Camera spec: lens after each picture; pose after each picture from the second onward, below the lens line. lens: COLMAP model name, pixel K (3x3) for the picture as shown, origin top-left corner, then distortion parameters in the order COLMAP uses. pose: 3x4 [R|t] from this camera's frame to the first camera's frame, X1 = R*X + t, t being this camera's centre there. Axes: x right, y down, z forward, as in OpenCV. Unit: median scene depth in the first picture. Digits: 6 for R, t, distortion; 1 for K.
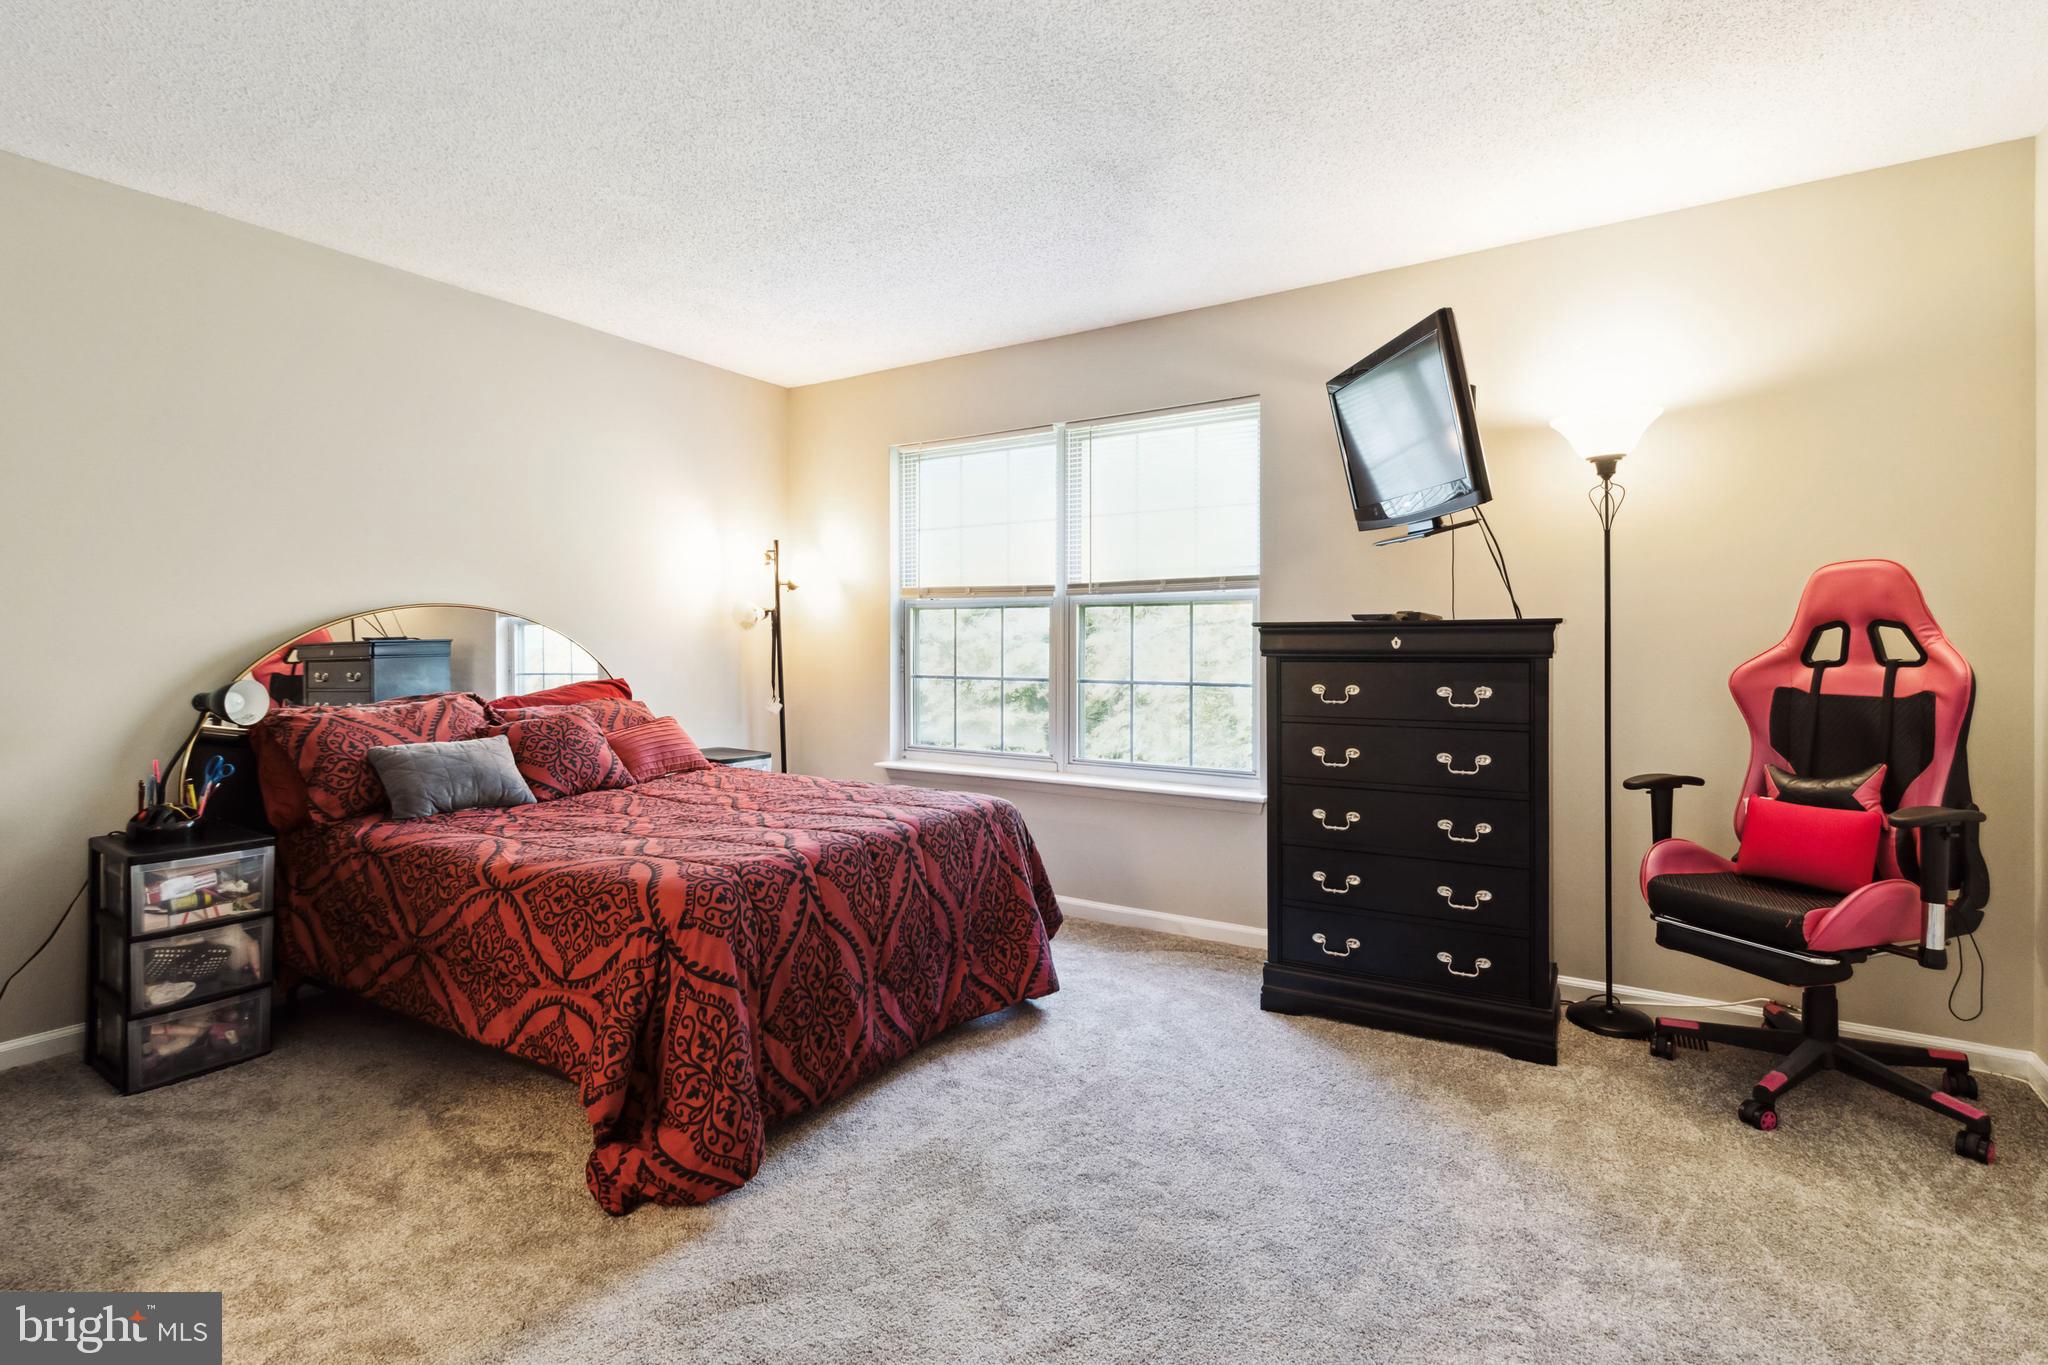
lens RADIAL K [[955.6, 0, 1024.0], [0, 955.6, 650.6], [0, 0, 1]] dist [0.001200, 0.000079]
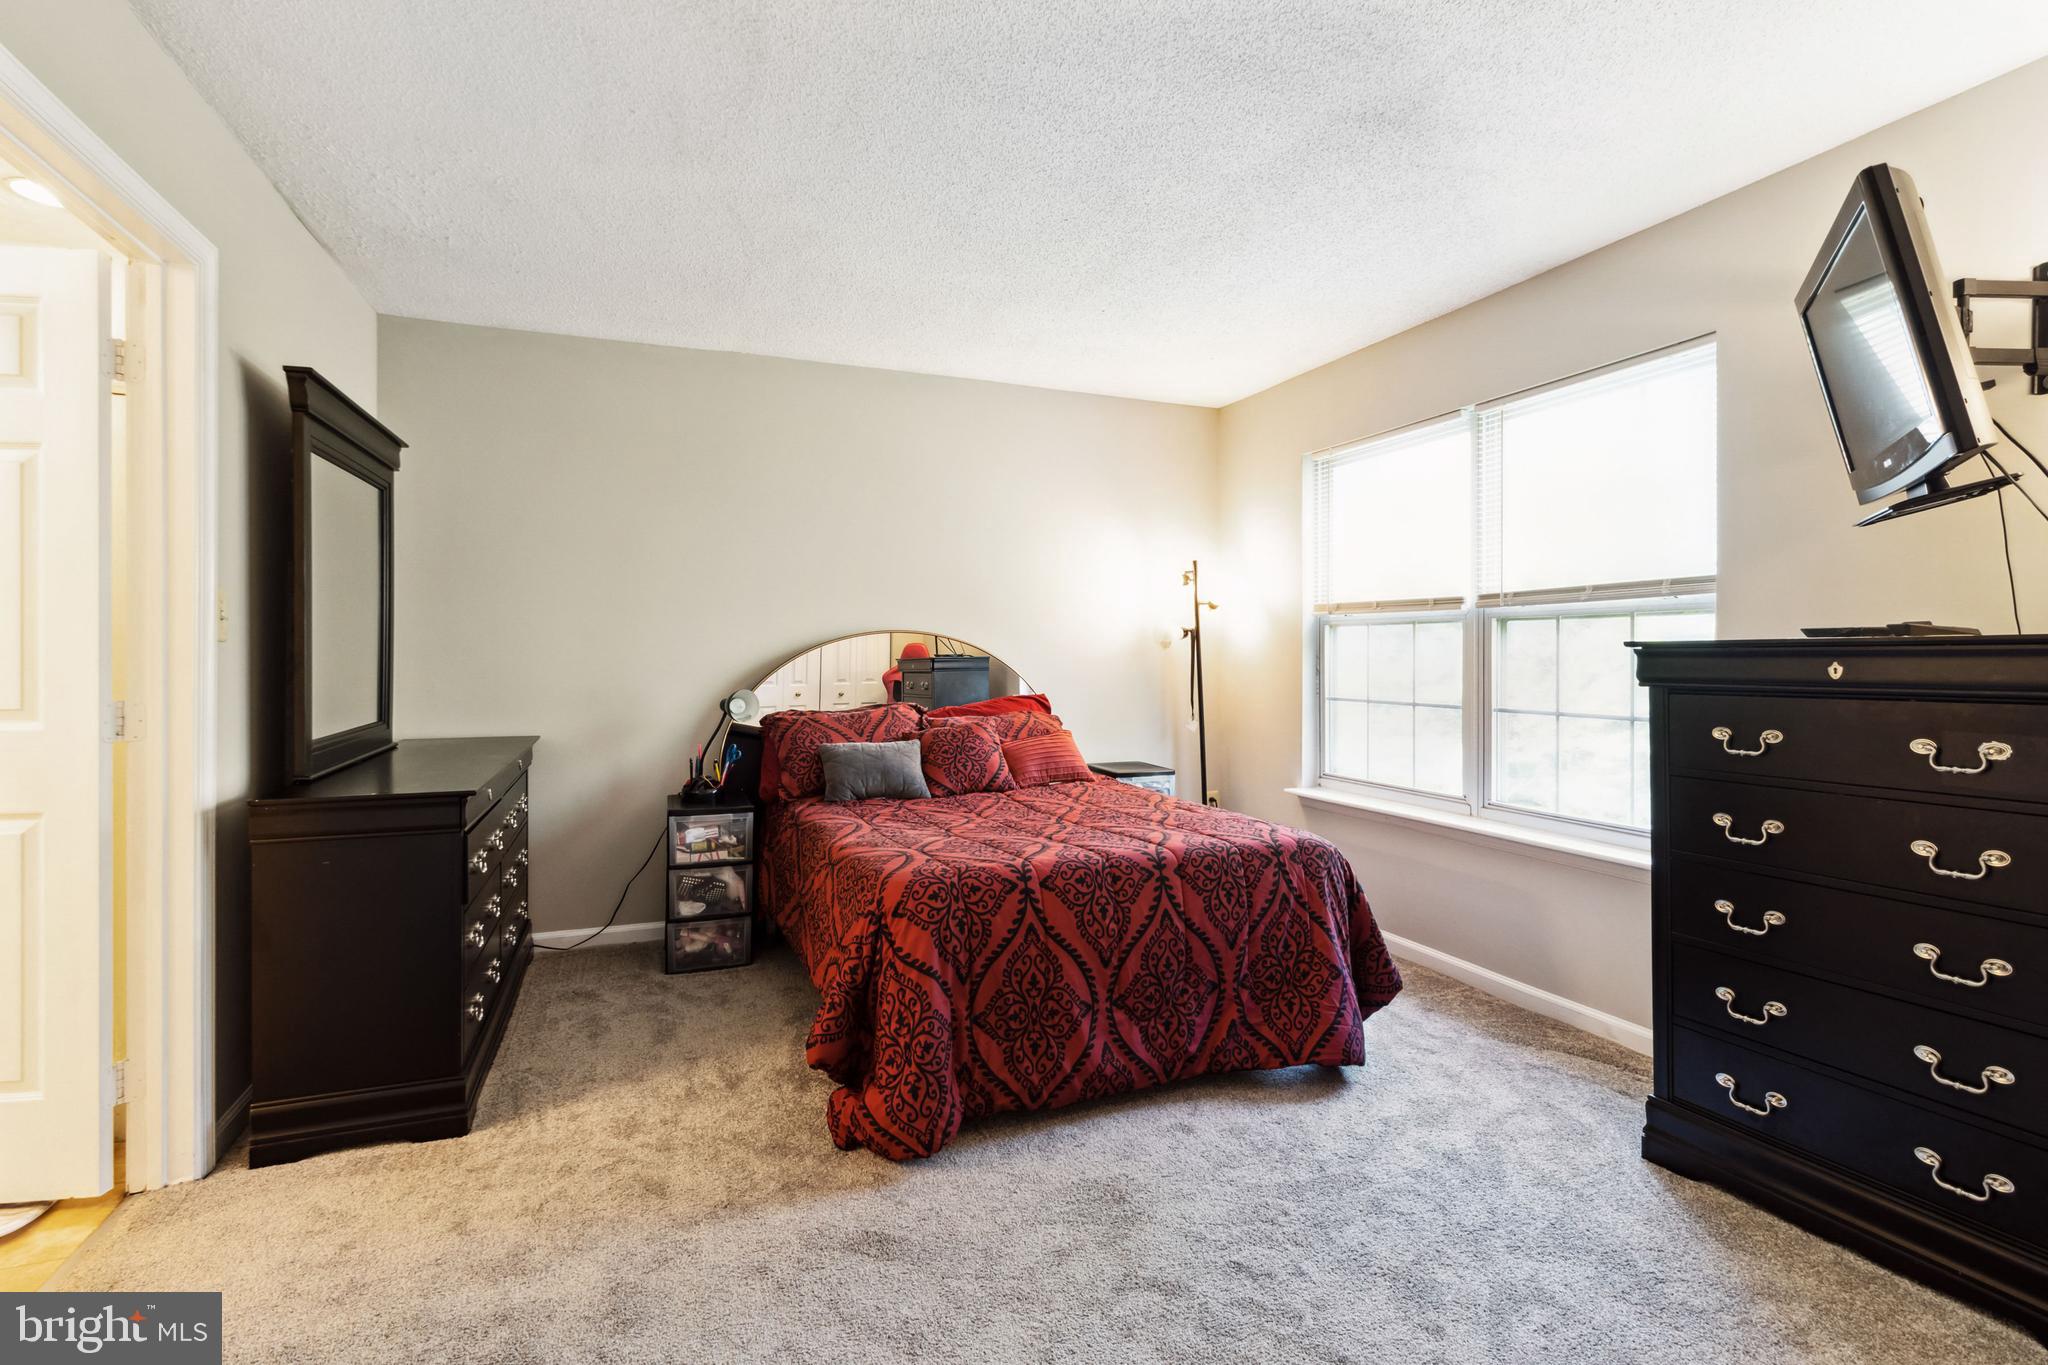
lens RADIAL K [[965.7, 0, 1026.9], [0, 965.7, 654.5], [0, 0, 1]] dist [0.000610, 0.000108]
pose [[0.812600, -0.000555, -0.582822, 0.339556], [-0.005604, 0.999946, -0.008766, -0.010907], [0.582795, 0.010390, 0.812553, 0.112244]]
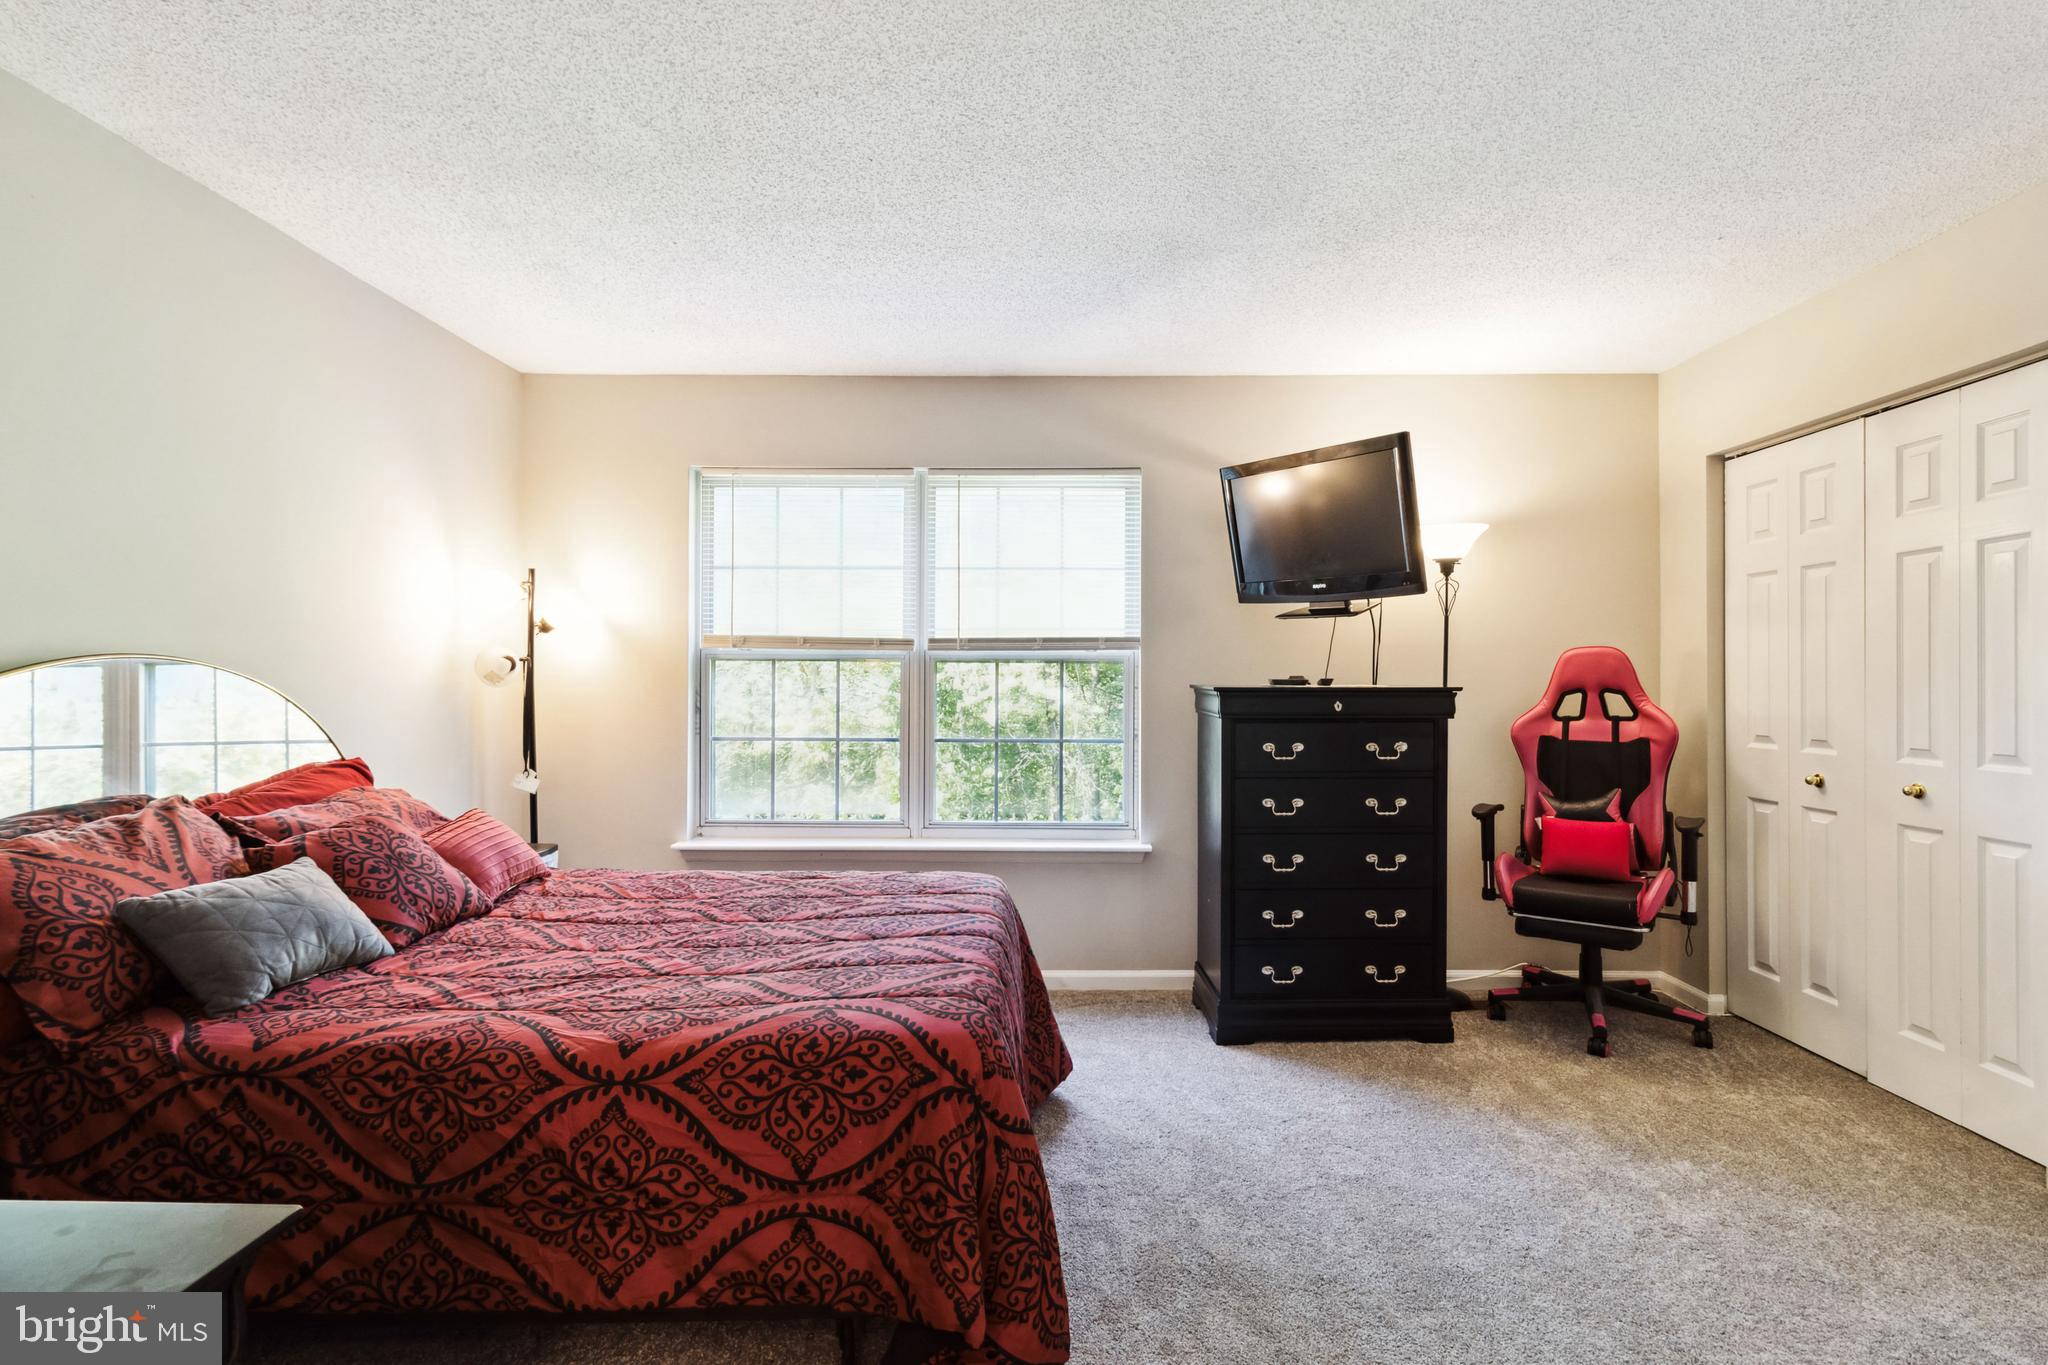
lens RADIAL K [[972.3, 0, 1030.9], [0, 972.3, 675.8], [0, 0, 1]] dist [0.001145, -0.000257]
pose [[0.848119, 0.002999, 0.529798, -0.586832], [0.001394, 0.999968, -0.007892, -0.038270], [-0.529804, 0.007432, 0.848087, 0.201537]]
